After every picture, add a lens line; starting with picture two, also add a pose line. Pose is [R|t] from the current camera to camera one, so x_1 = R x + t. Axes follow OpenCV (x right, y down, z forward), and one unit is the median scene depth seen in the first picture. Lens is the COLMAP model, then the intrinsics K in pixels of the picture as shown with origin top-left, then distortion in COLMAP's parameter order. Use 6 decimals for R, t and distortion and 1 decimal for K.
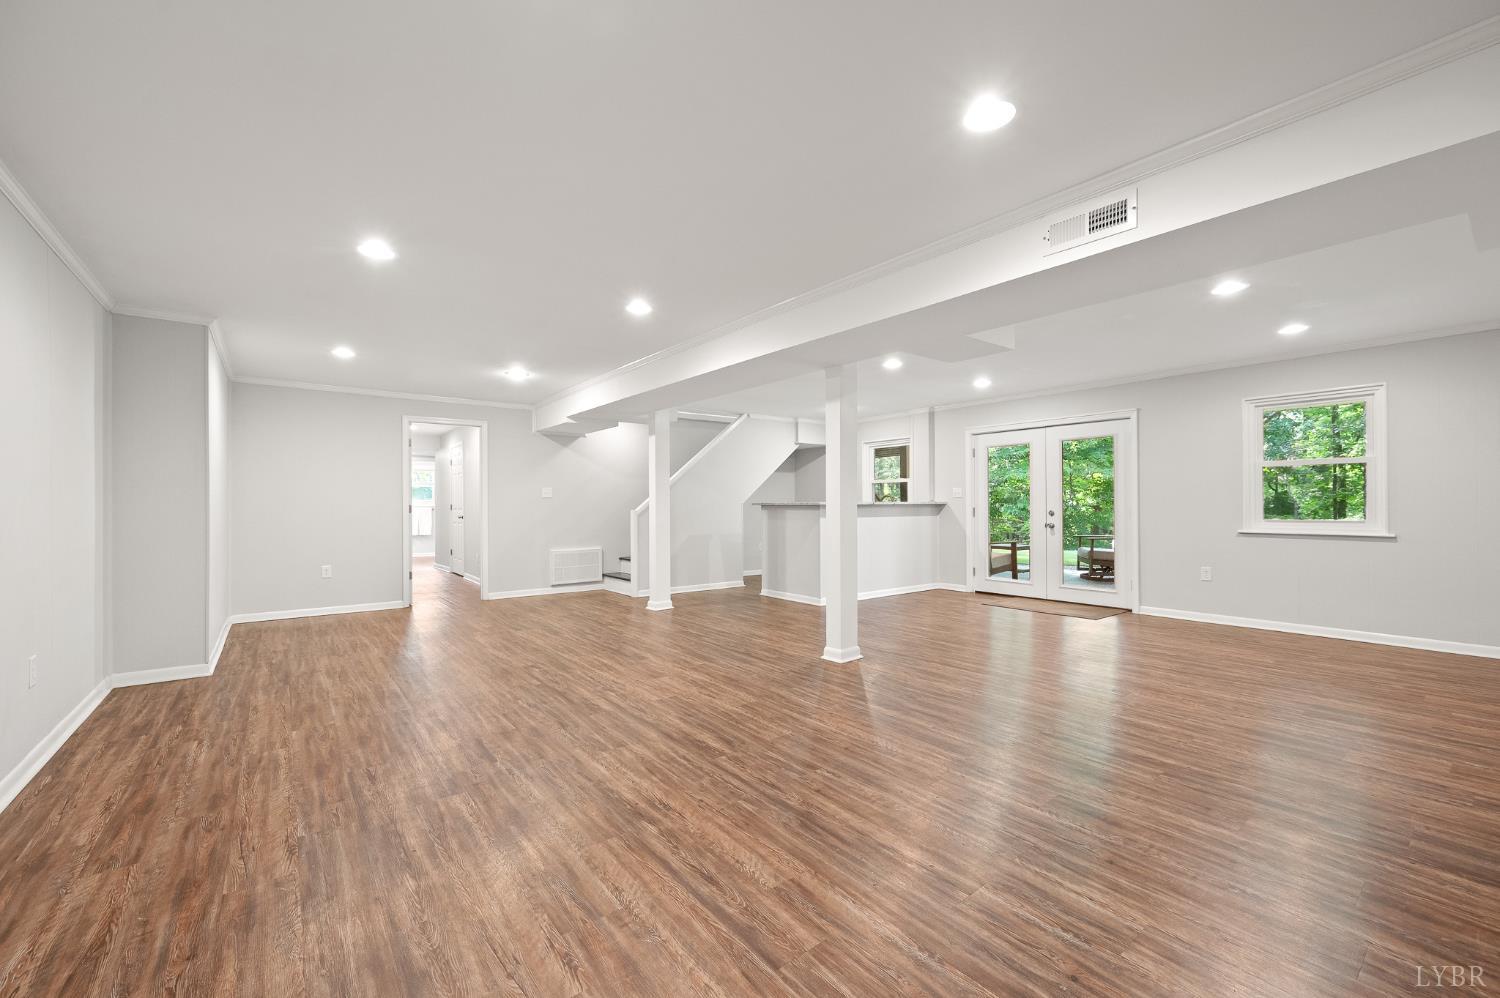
lens RADIAL K [[604.7, 0, 755.5], [0, 604.7, 500.0], [0, 0, 1]] dist [0.001187, -0.000248]
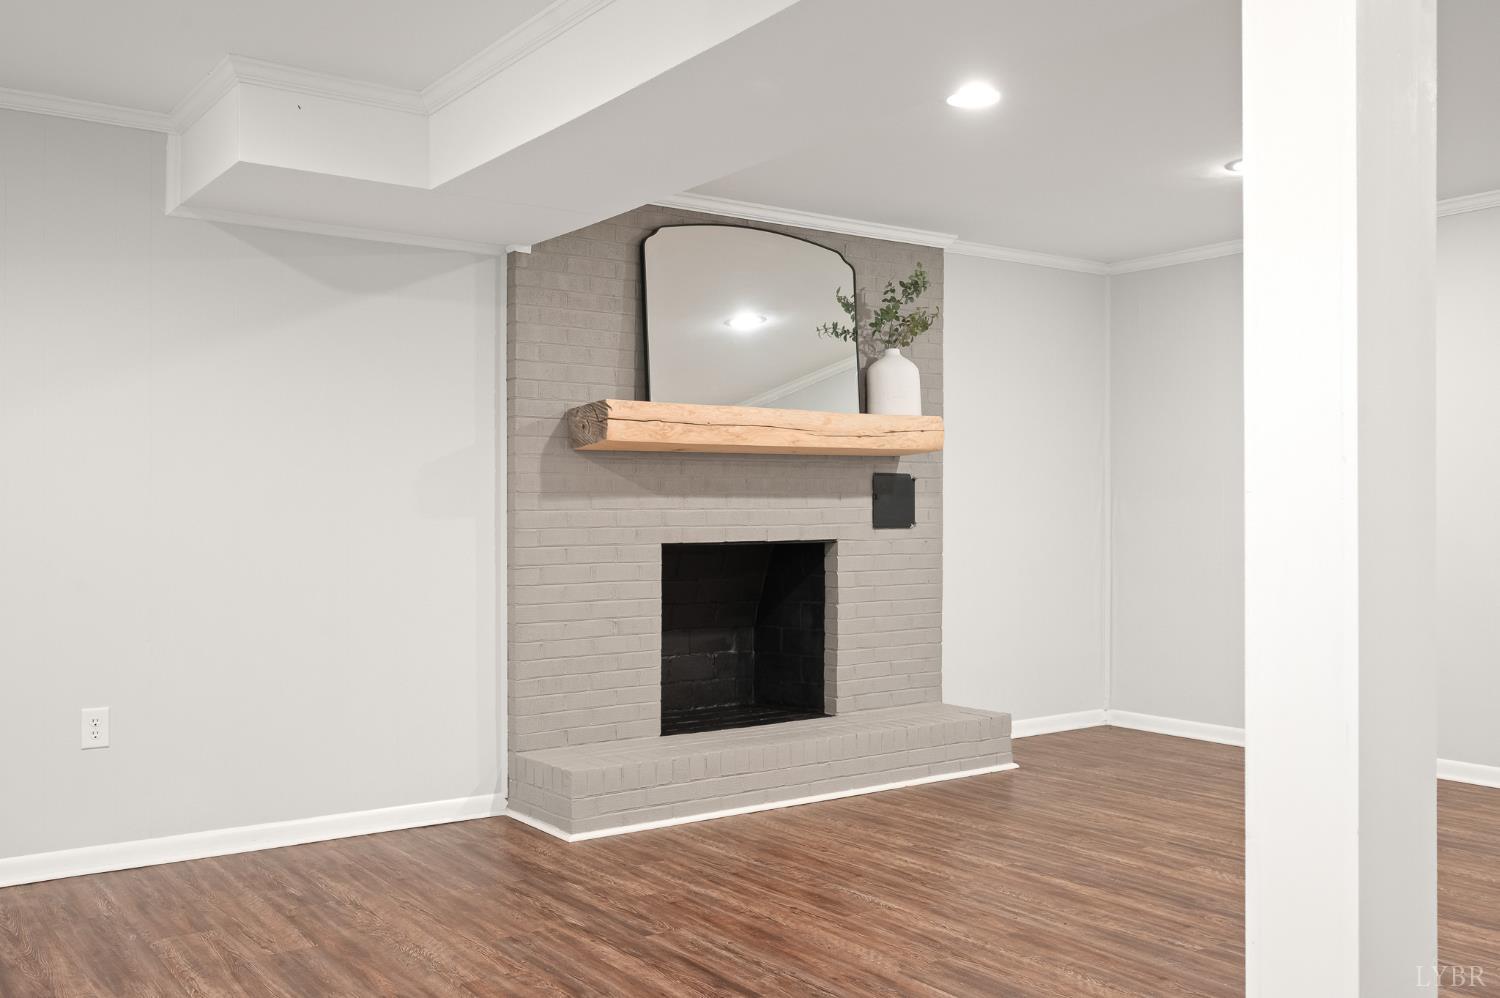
lens RADIAL K [[1335.6, 0, 747.9], [0, 1335.6, 504.2], [0, 0, 1]] dist [-0.000292, -0.002660]
pose [[-0.998935, 0.008096, 0.045425, 0.169951], [0.007550, 0.999897, -0.012175, 0.004743], [-0.045519, -0.011819, -0.998894, 0.816369]]
